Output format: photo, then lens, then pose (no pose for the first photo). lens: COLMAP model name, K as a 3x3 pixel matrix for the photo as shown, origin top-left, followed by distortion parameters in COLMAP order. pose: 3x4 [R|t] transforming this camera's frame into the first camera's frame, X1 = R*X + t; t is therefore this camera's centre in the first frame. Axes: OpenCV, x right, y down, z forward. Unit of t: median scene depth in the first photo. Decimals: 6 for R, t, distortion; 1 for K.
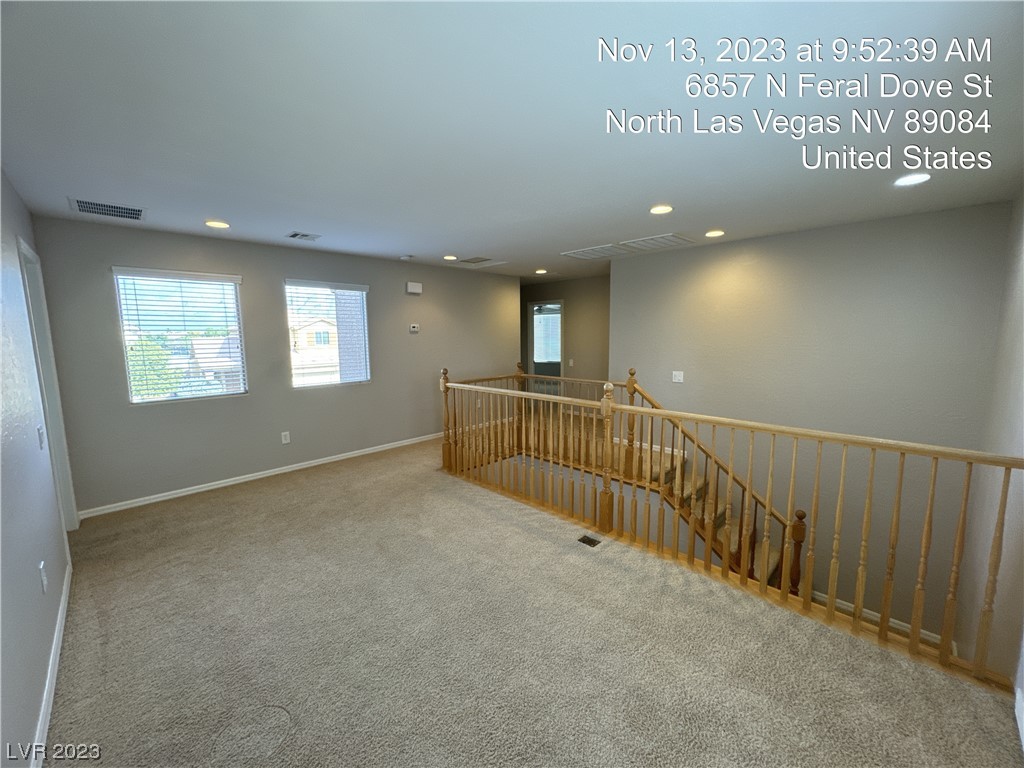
lens RADIAL K [[406.2, 0, 511.9], [0, 406.2, 387.1], [0, 0, 1]] dist [-0.001685, -0.000017]
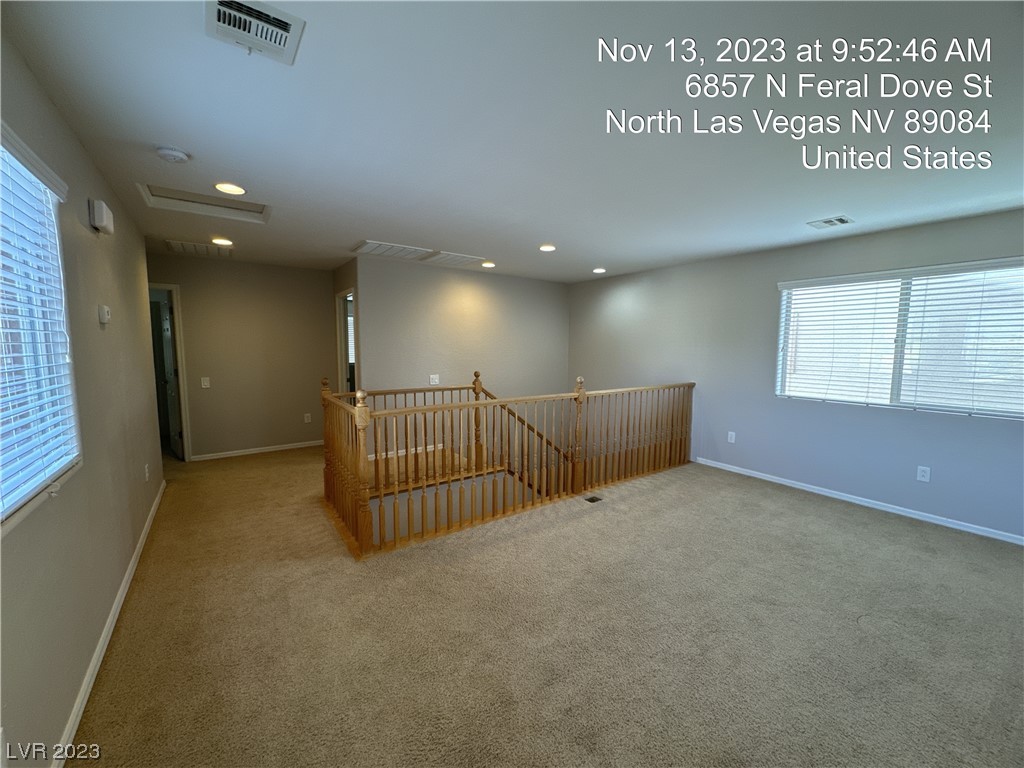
lens RADIAL K [[406.2, 0, 512.1], [0, 406.2, 387.3], [0, 0, 1]] dist [-0.001685, -0.000017]
pose [[0.148942, -0.082762, 0.985377, -0.786579], [0.119024, 0.990747, 0.065222, -0.063106], [-0.981657, 0.107569, 0.157414, 0.733138]]
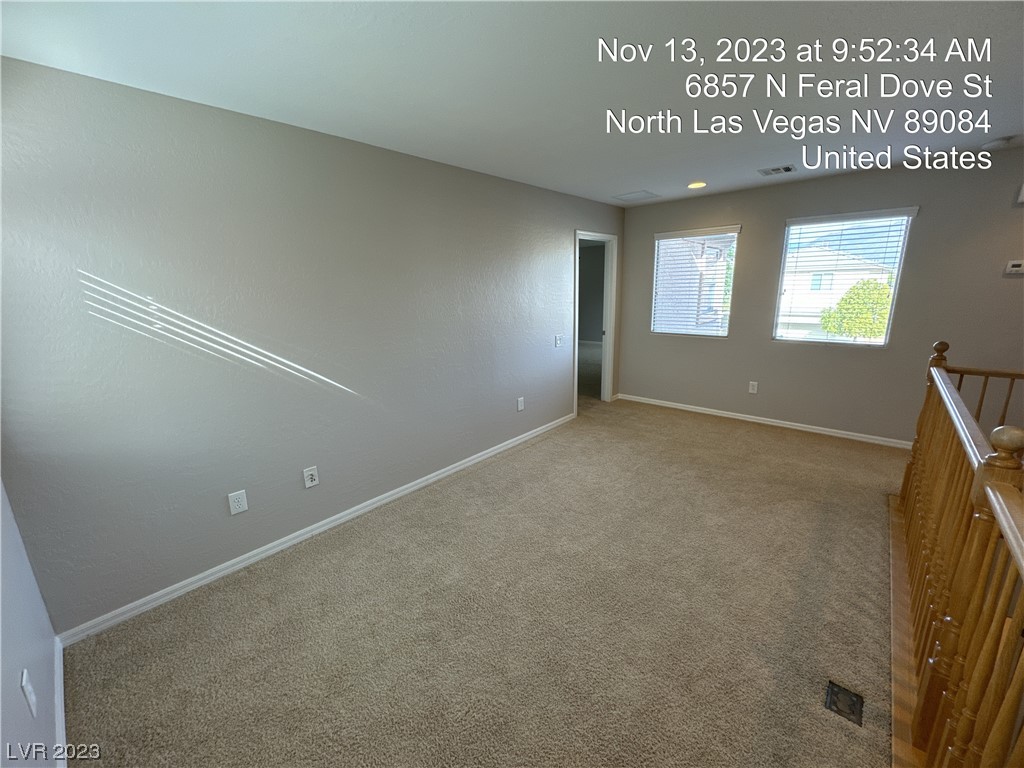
lens RADIAL K [[406.2, 0, 512.3], [0, 406.2, 381.9], [0, 0, 1]] dist [-0.001685, -0.000017]
pose [[0.060322, 0.240235, -0.968839, 0.407874], [-0.111339, 0.966169, 0.232641, -0.060576], [0.991950, 0.093836, 0.085029, 0.363710]]
